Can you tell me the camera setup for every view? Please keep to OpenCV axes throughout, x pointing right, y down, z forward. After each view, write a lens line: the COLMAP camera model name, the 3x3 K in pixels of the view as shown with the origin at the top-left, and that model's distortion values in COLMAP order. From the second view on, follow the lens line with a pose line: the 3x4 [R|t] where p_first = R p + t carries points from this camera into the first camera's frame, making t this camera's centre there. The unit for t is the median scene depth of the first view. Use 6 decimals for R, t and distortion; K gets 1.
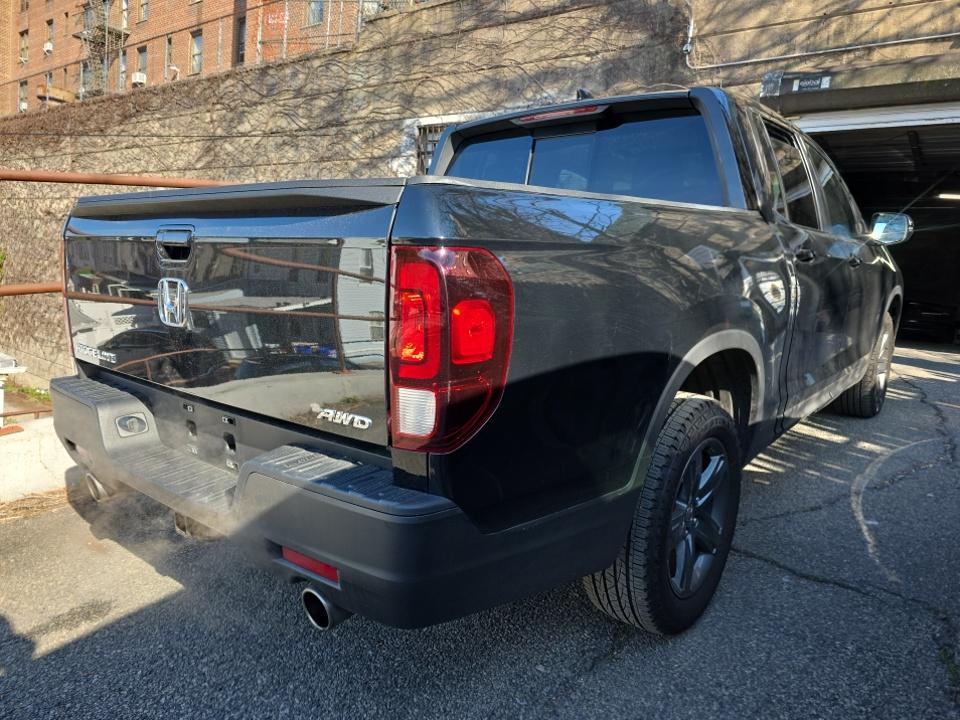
lens RADIAL K [[639.7, 0, 486.8], [0, 639.7, 364.6], [0, 0, 1]] dist [0.026687, -0.024815]
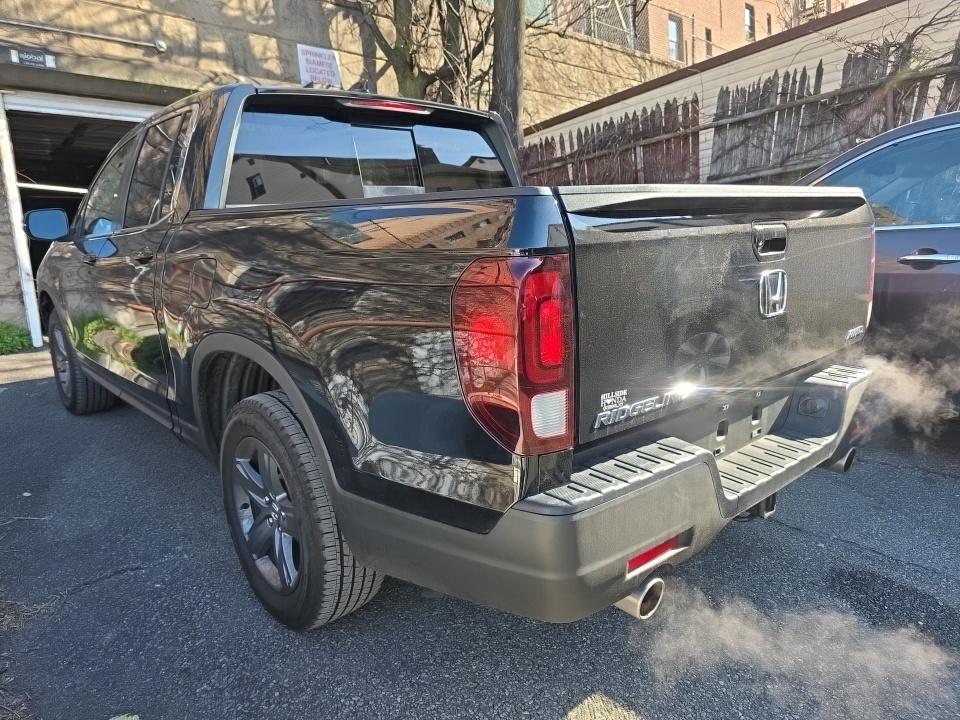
lens RADIAL K [[639.7, 0, 485.4], [0, 639.7, 355.8], [0, 0, 1]] dist [0.026687, -0.024815]
pose [[0.180705, -0.213099, 0.960174, -0.326354], [0.207150, 0.962593, 0.174650, -0.056466], [-0.961475, 0.167340, 0.218089, 0.247488]]
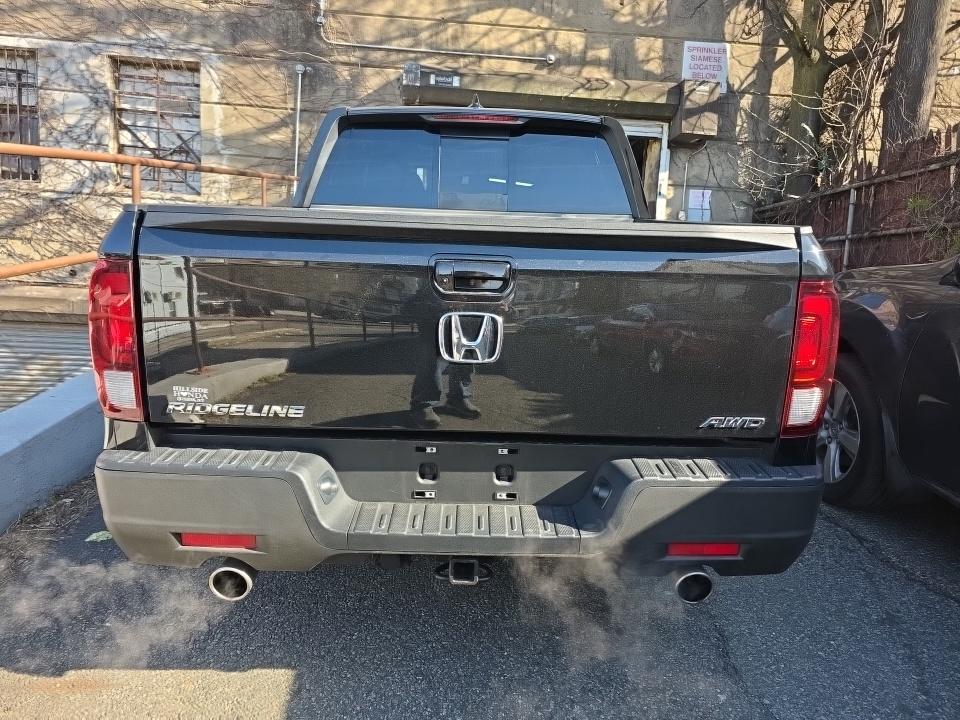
lens RADIAL K [[639.7, 0, 479.1], [0, 639.7, 360.7], [0, 0, 1]] dist [0.026687, -0.024815]
pose [[0.770448, -0.122422, 0.625638, -0.220858], [0.087488, 0.992407, 0.086452, -0.029778], [-0.631471, -0.011871, 0.775309, 0.059318]]
